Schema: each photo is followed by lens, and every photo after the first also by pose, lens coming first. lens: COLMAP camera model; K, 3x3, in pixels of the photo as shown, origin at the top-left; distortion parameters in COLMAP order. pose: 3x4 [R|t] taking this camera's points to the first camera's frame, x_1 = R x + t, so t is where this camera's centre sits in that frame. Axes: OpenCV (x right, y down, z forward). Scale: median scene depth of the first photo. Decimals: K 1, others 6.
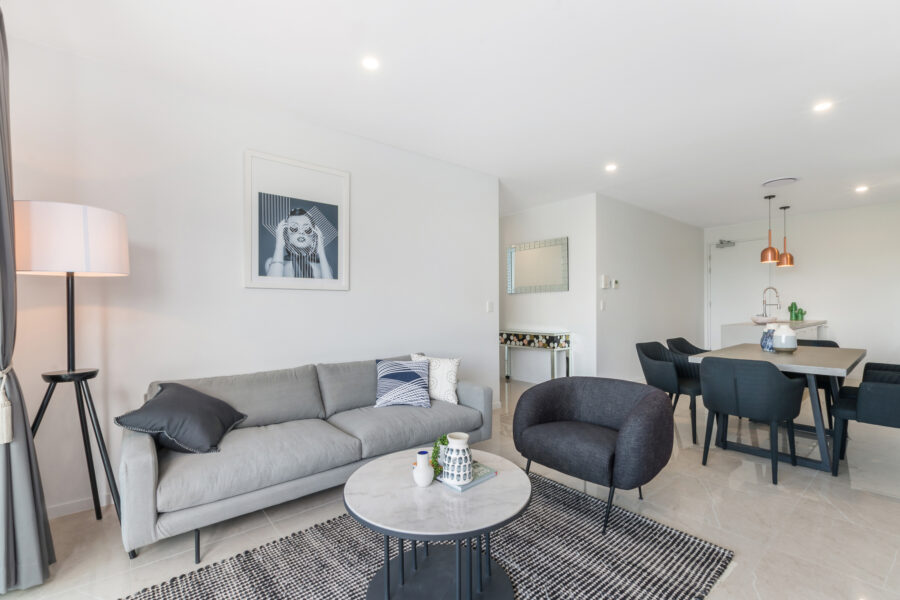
lens RADIAL K [[407.5, 0, 450.0], [0, 407.5, 300.0], [0, 0, 1]] dist [0.000208, -0.000035]
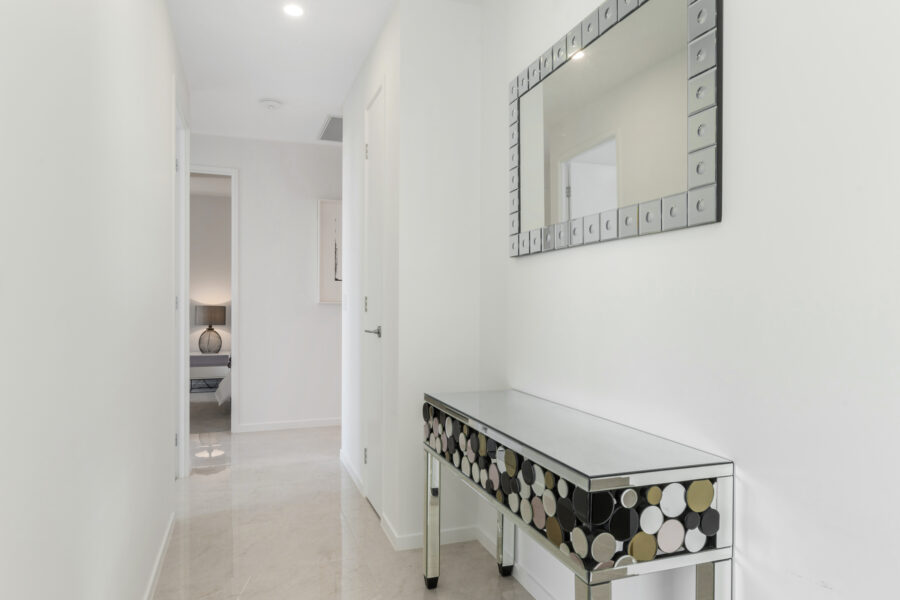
lens RADIAL K [[558.0, 0, 450.0], [0, 558.0, 300.0], [0, 0, 1]] dist [-0.001517, -0.000276]
pose [[0.934842, 0.003746, -0.355045, 0.272115], [0.000715, 0.999922, 0.012433, 0.009392], [0.355064, -0.011877, 0.934767, 0.748833]]
